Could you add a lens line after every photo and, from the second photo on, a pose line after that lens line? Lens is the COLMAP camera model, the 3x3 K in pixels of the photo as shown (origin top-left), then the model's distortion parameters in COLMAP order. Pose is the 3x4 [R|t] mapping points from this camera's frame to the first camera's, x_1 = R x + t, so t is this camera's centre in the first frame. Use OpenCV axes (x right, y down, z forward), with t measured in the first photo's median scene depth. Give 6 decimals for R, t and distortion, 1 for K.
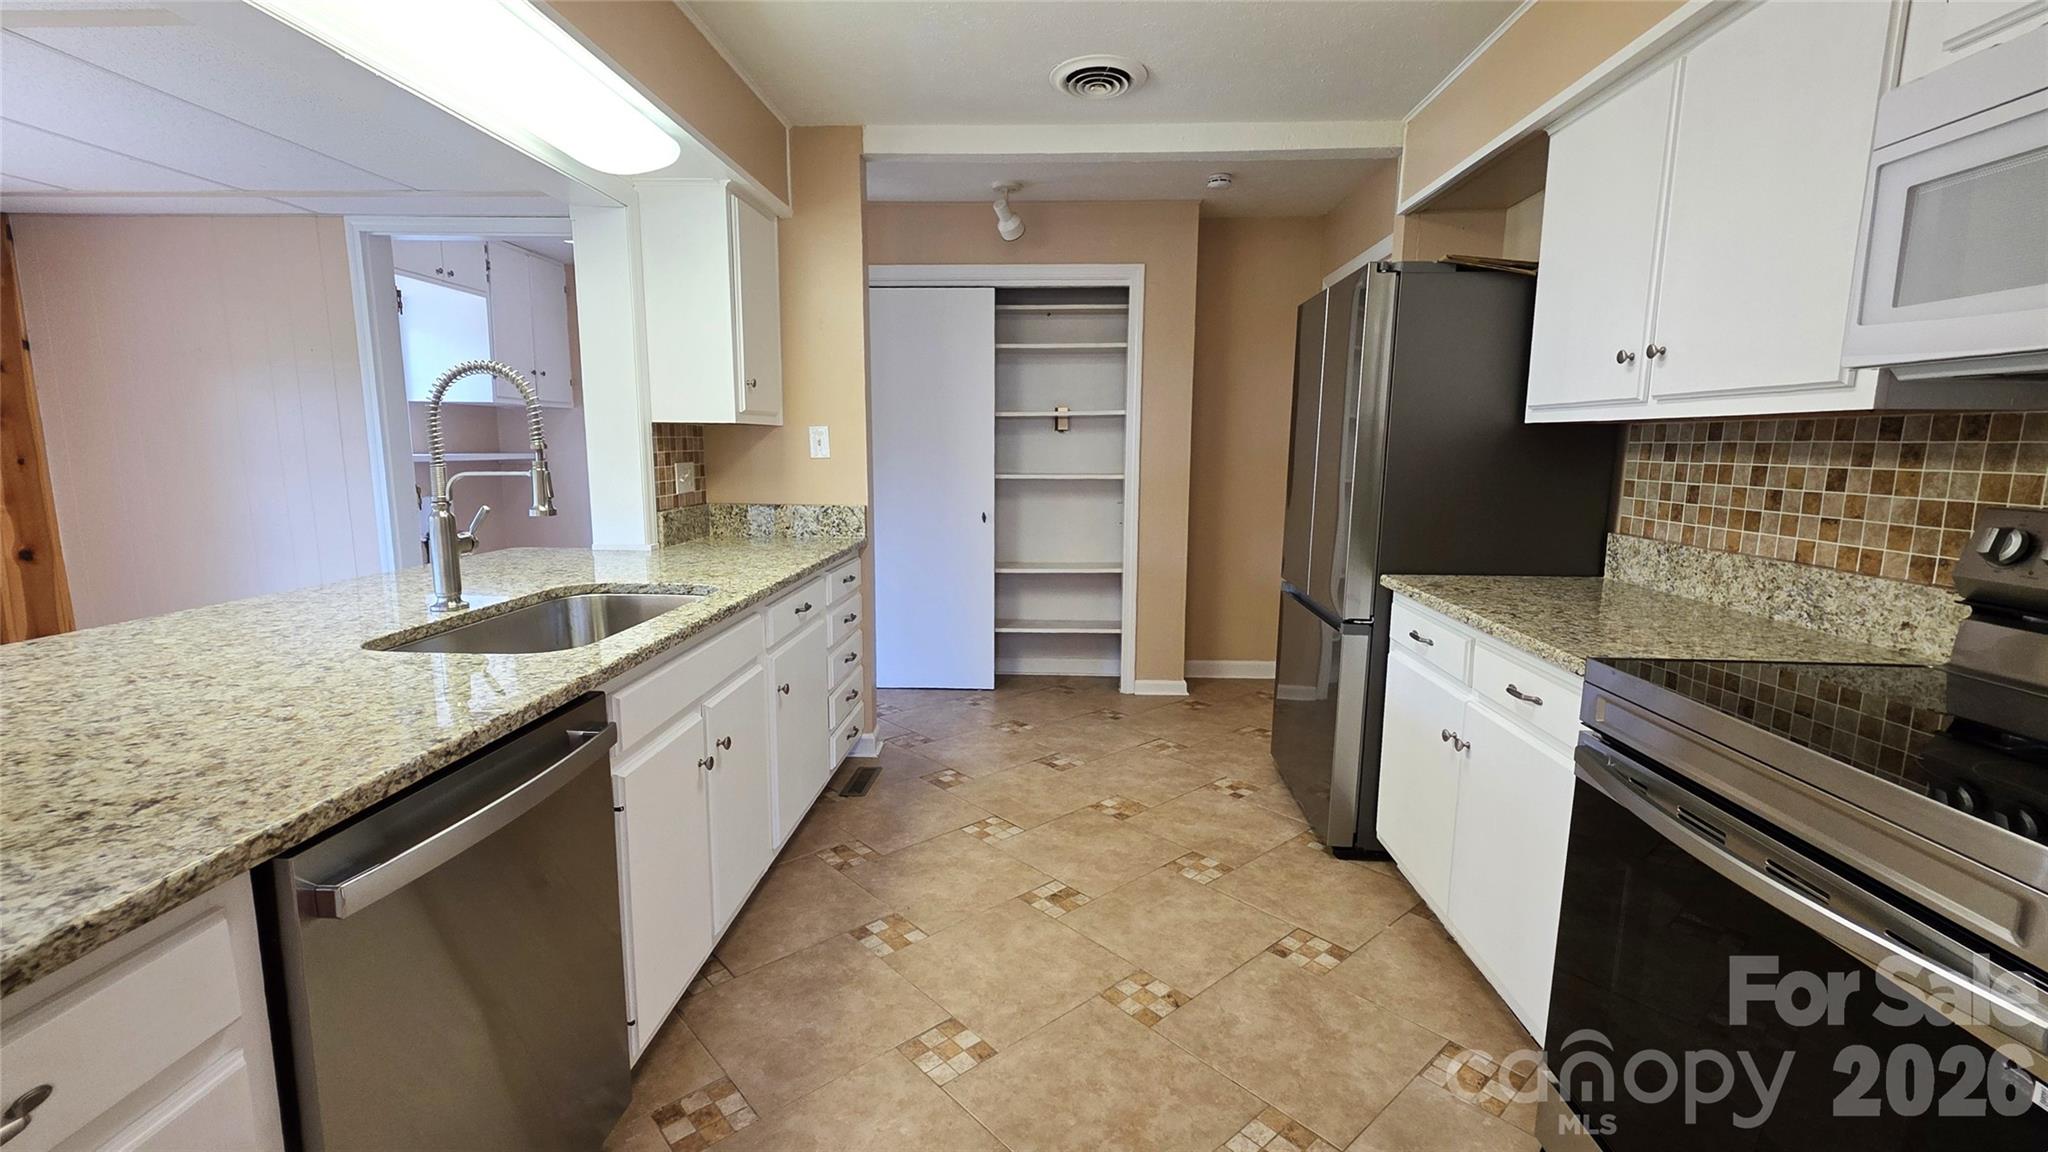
lens RADIAL K [[877.4, 0, 1015.0], [0, 877.4, 573.6], [0, 0, 1]] dist [0.003725, -0.000077]
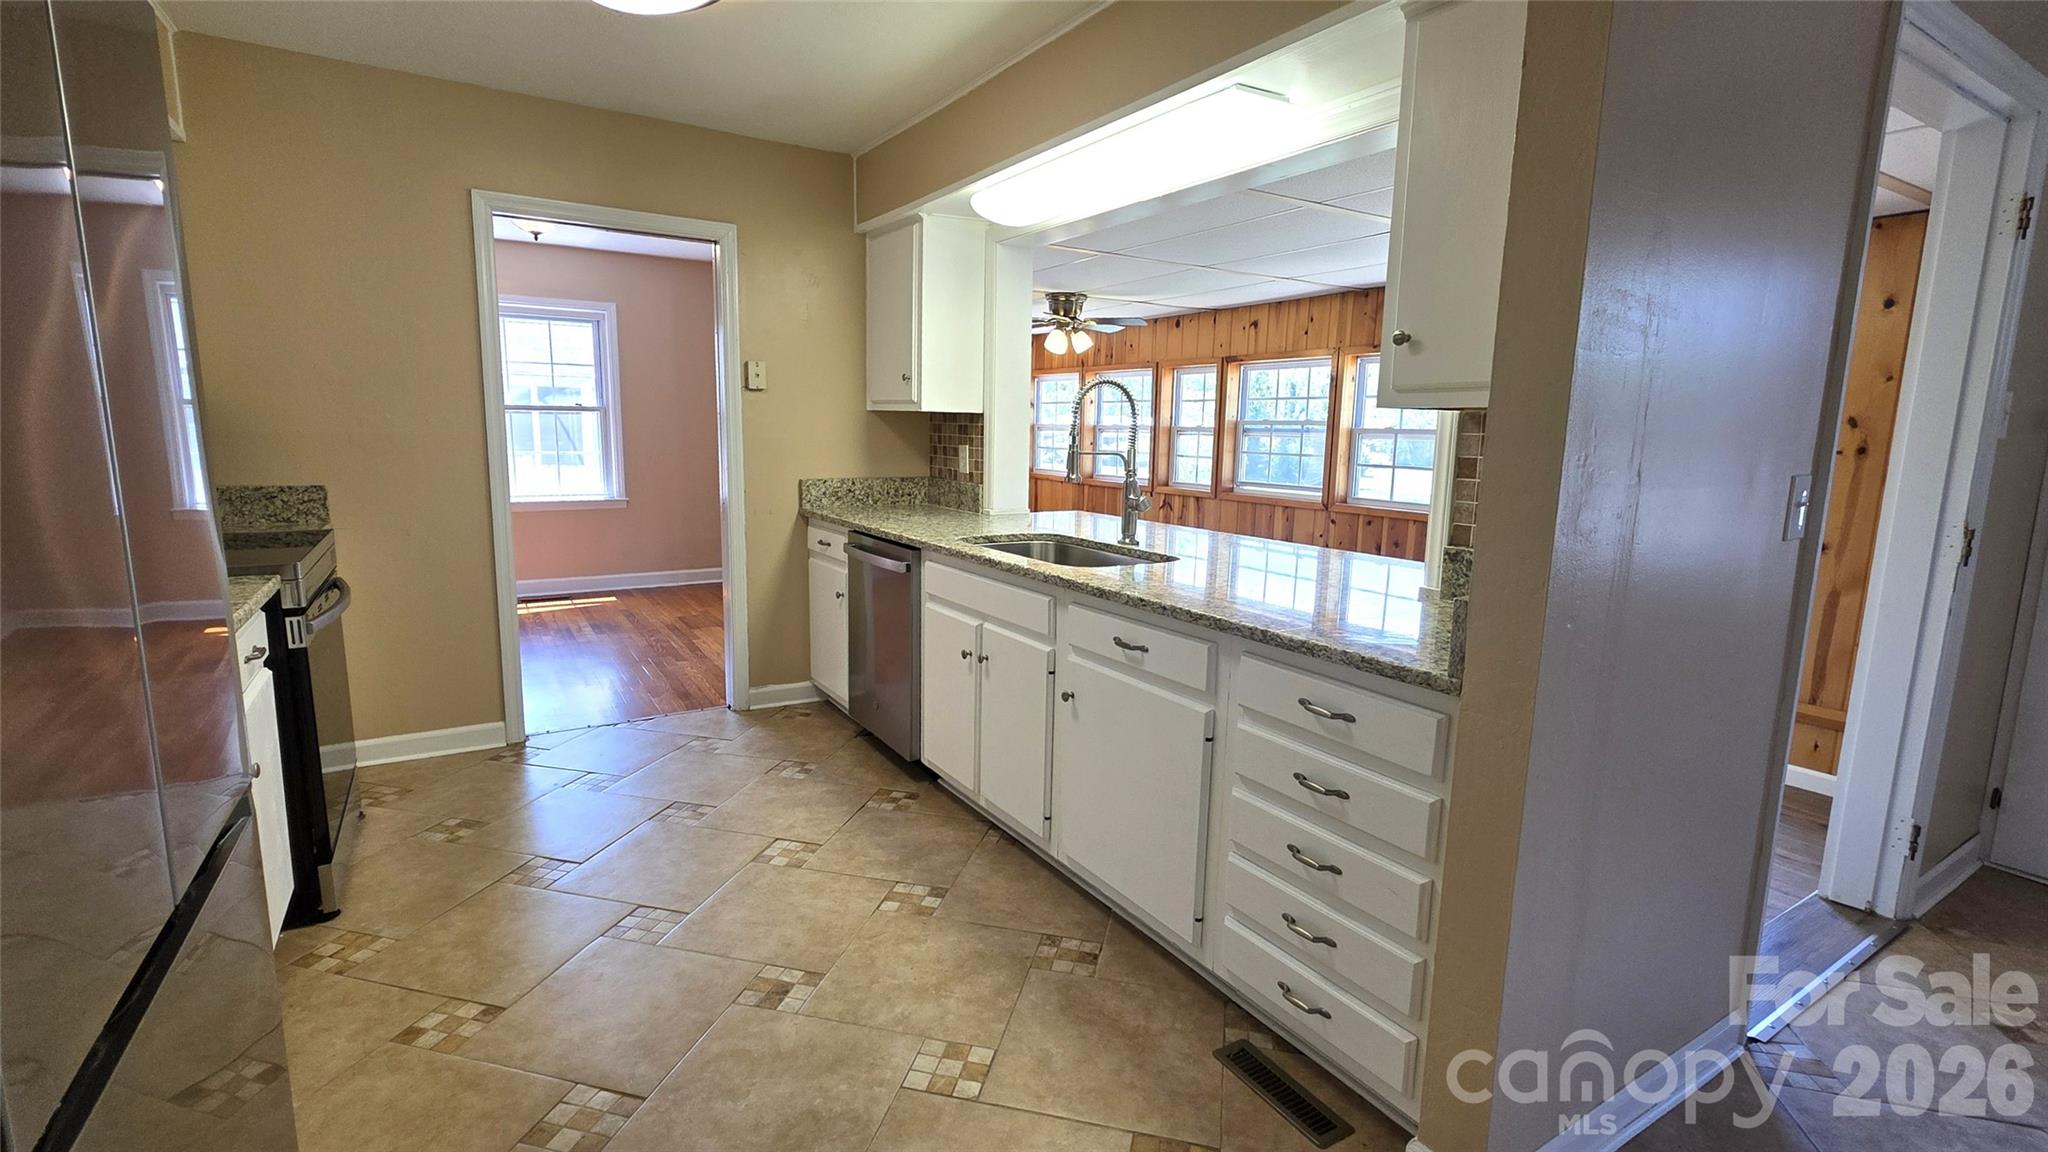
lens RADIAL K [[914.9, 0, 1023.5], [0, 914.9, 576.9], [0, 0, 1]] dist [0.001111, -0.000039]
pose [[-0.816302, 0.072372, -0.573073, 0.389506], [-0.110178, 0.954396, 0.277469, -0.307062], [0.567020, 0.289639, -0.771102, 2.026928]]
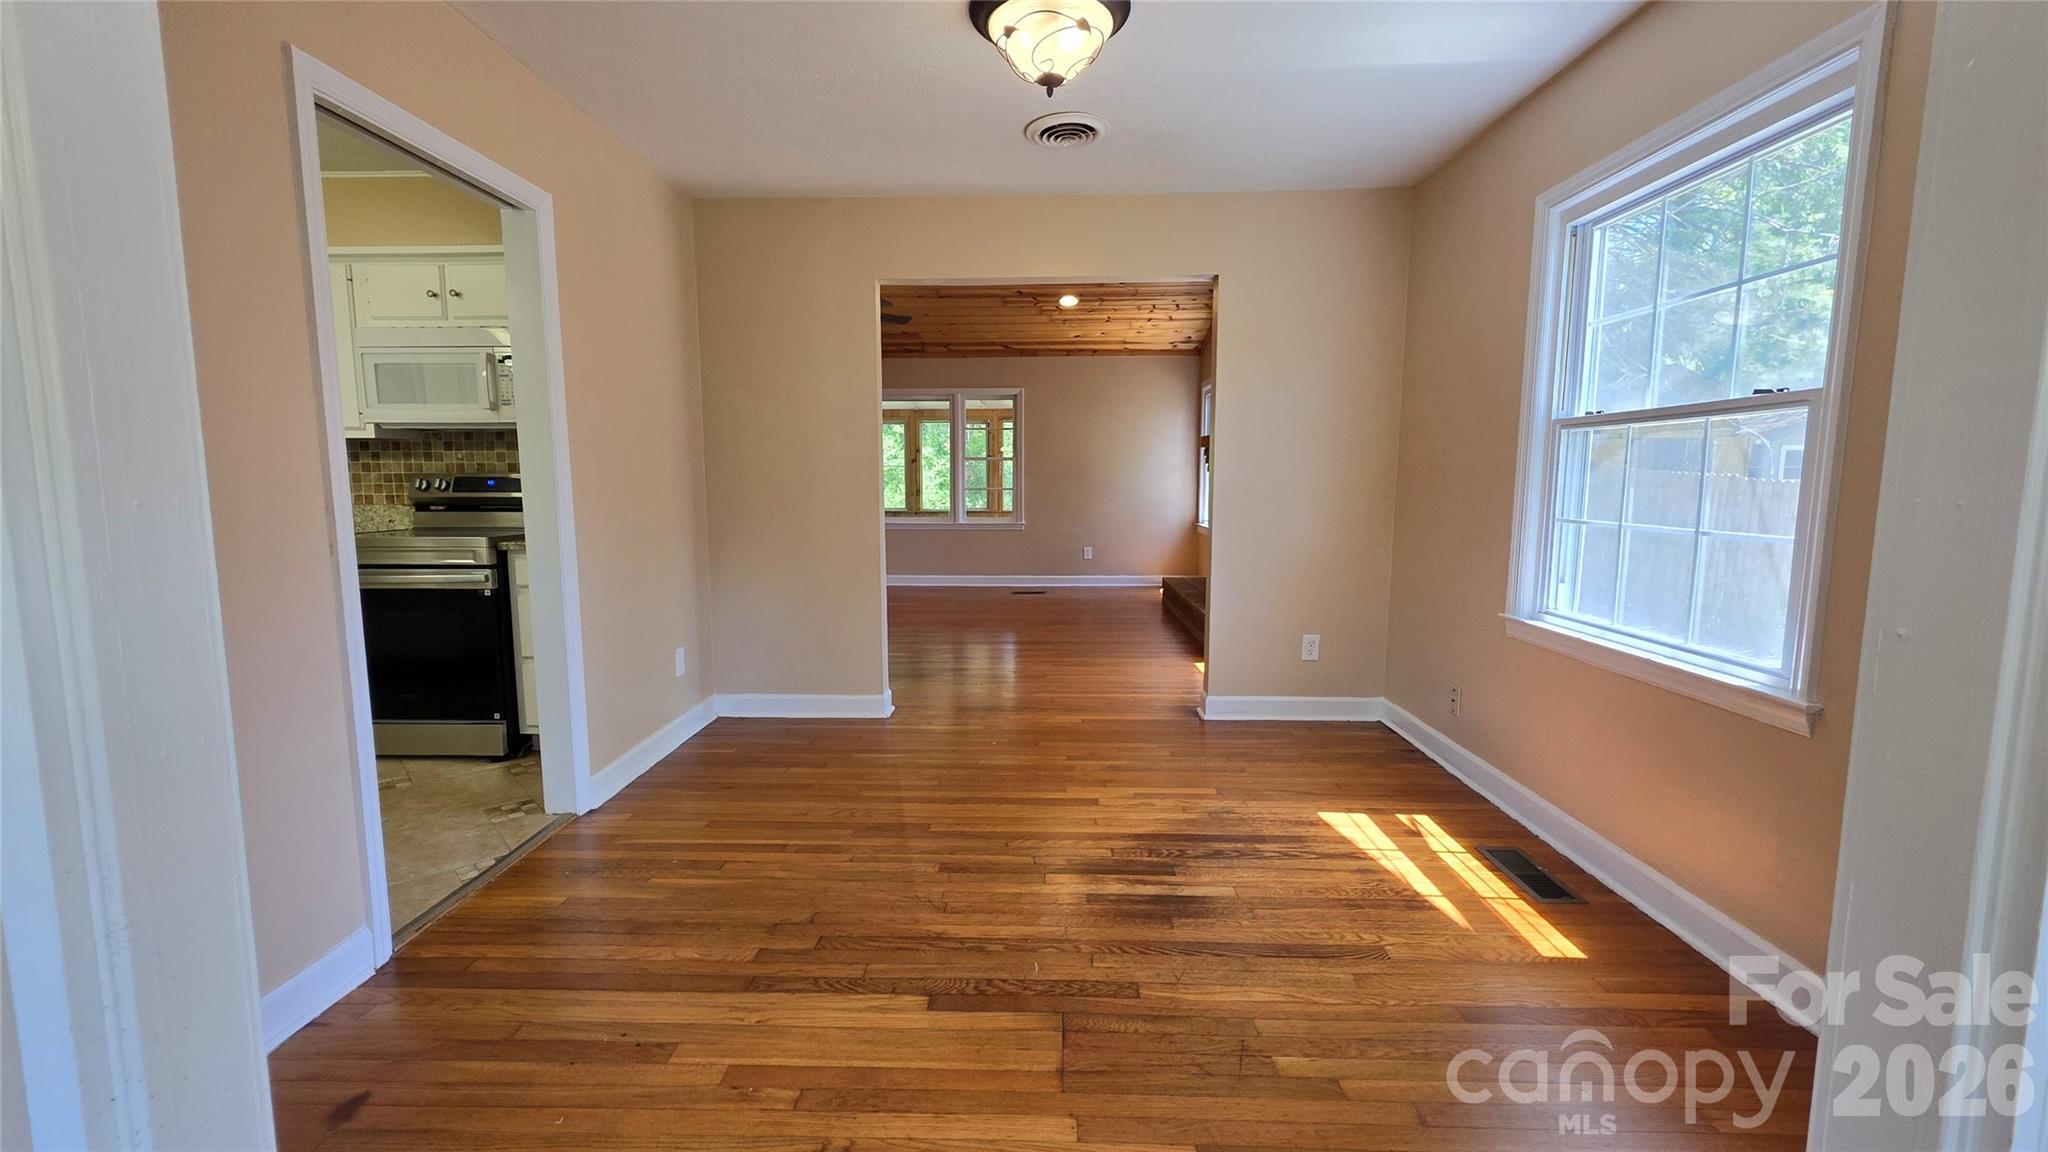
lens RADIAL K [[820.6, 0, 1025.7], [0, 820.6, 568.4], [0, 0, 1]] dist [0.007466, -0.002142]
pose [[-0.025094, -0.117834, 0.992716, -1.173923], [0.148137, 0.981627, 0.120262, 0.144006], [-0.988648, 0.150076, -0.007178, -0.656603]]
